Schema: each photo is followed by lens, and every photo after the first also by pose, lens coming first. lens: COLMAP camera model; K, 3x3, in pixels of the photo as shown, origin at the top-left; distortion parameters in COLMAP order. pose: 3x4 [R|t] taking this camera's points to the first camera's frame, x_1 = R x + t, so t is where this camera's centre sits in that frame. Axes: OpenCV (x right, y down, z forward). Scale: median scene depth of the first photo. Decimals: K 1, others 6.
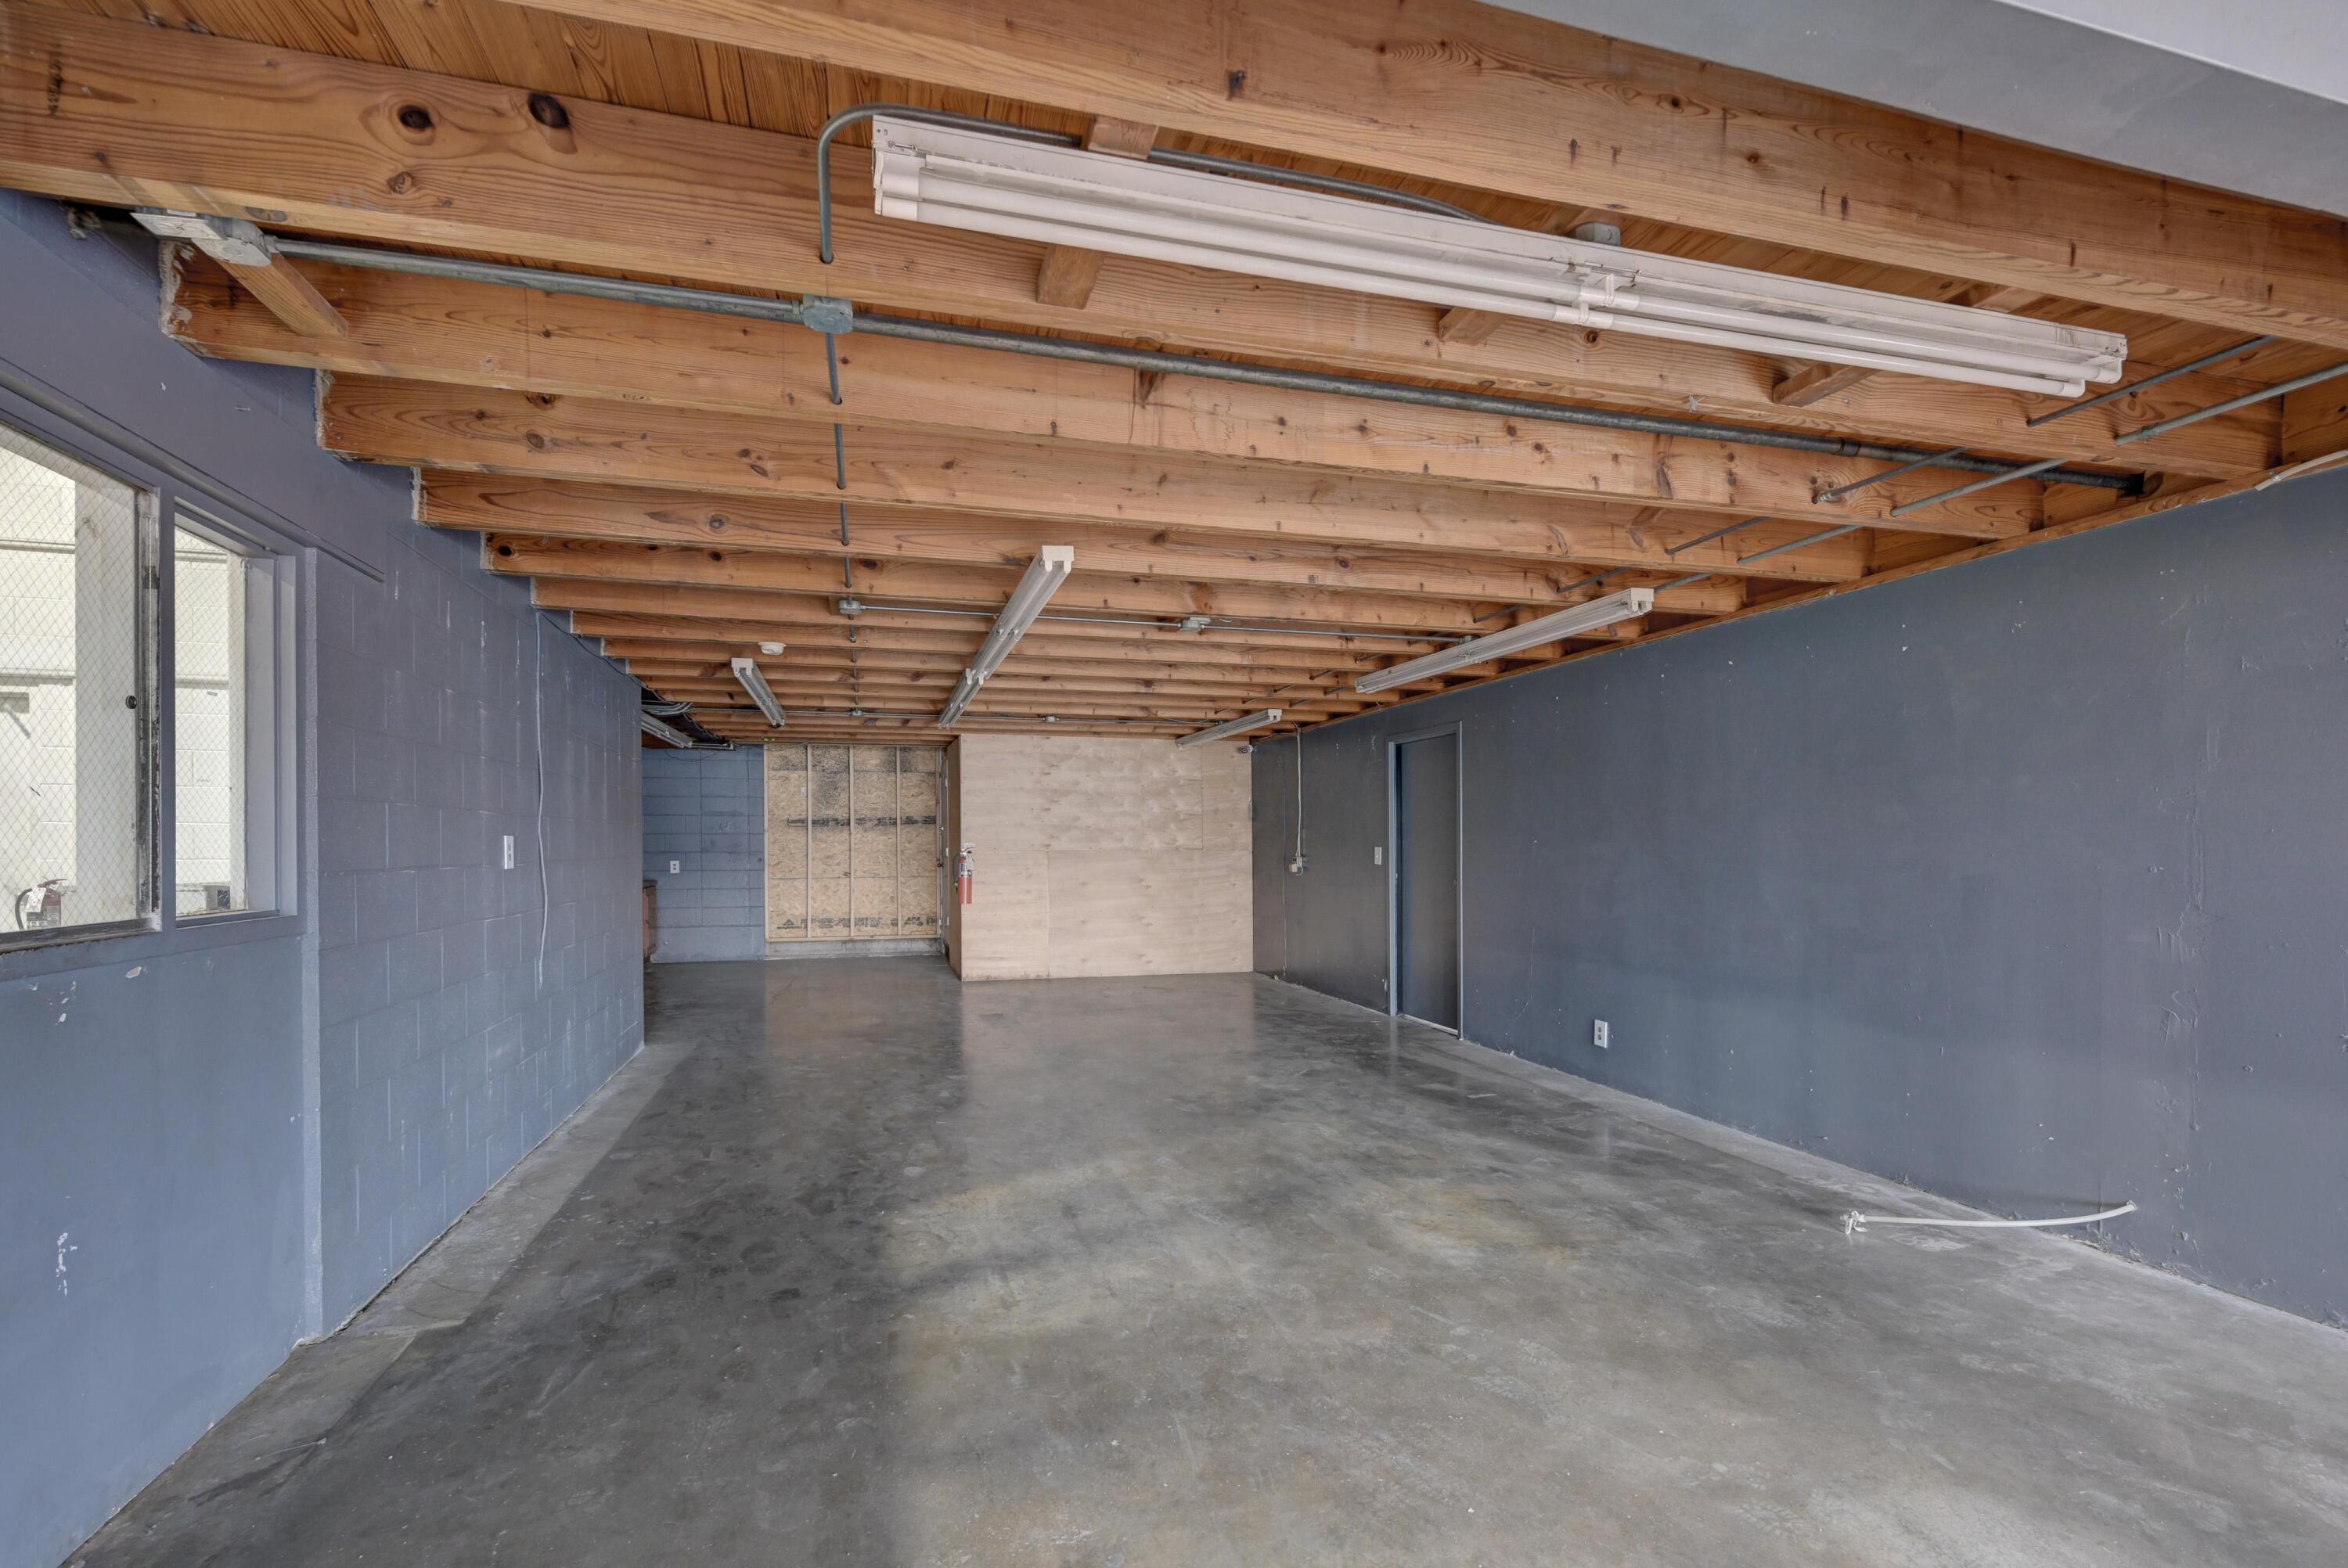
lens RADIAL K [[1072.4, 0, 1181.0], [0, 1072.4, 847.4], [0, 0, 1]] dist [-0.000896, 0.000609]
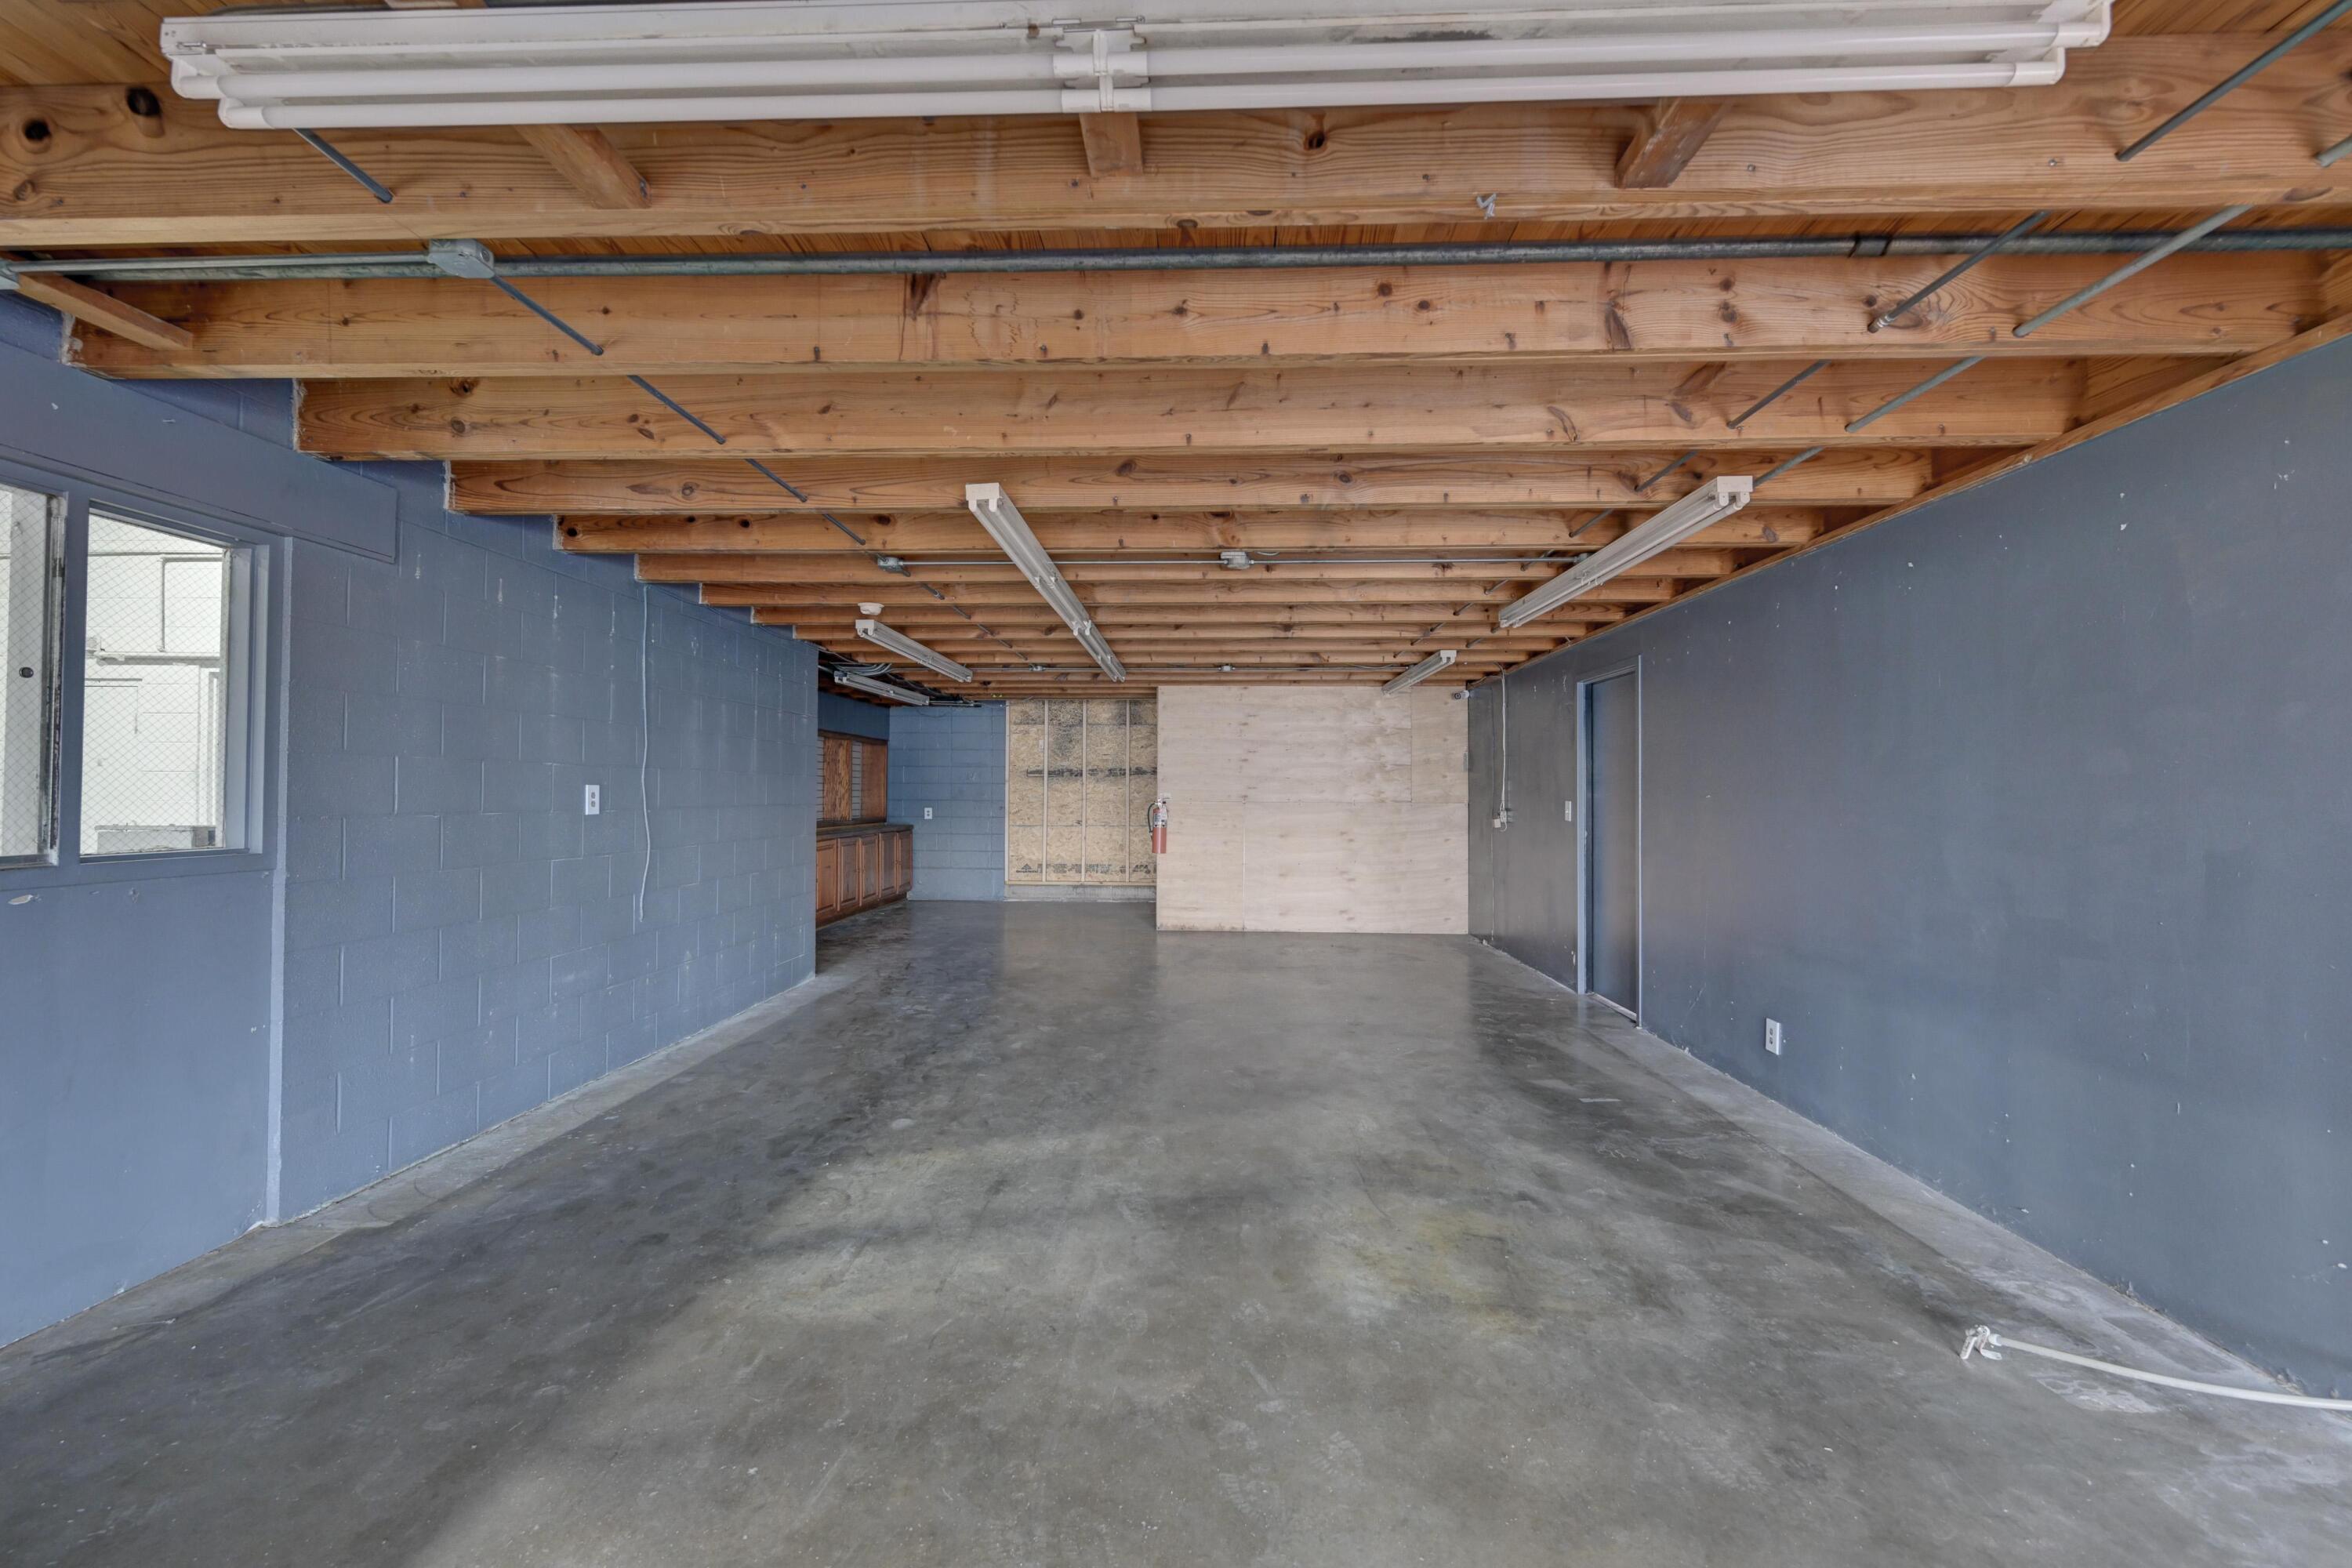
lens RADIAL K [[1049.3, 0, 1172.1], [0, 1049.3, 777.4], [0, 0, 1]] dist [-0.001923, 0.000872]
pose [[0.947960, 0.001607, -0.318387, 0.371318], [-0.007700, 0.999810, -0.017881, -0.004800], [0.318298, 0.019403, 0.947792, 0.187644]]
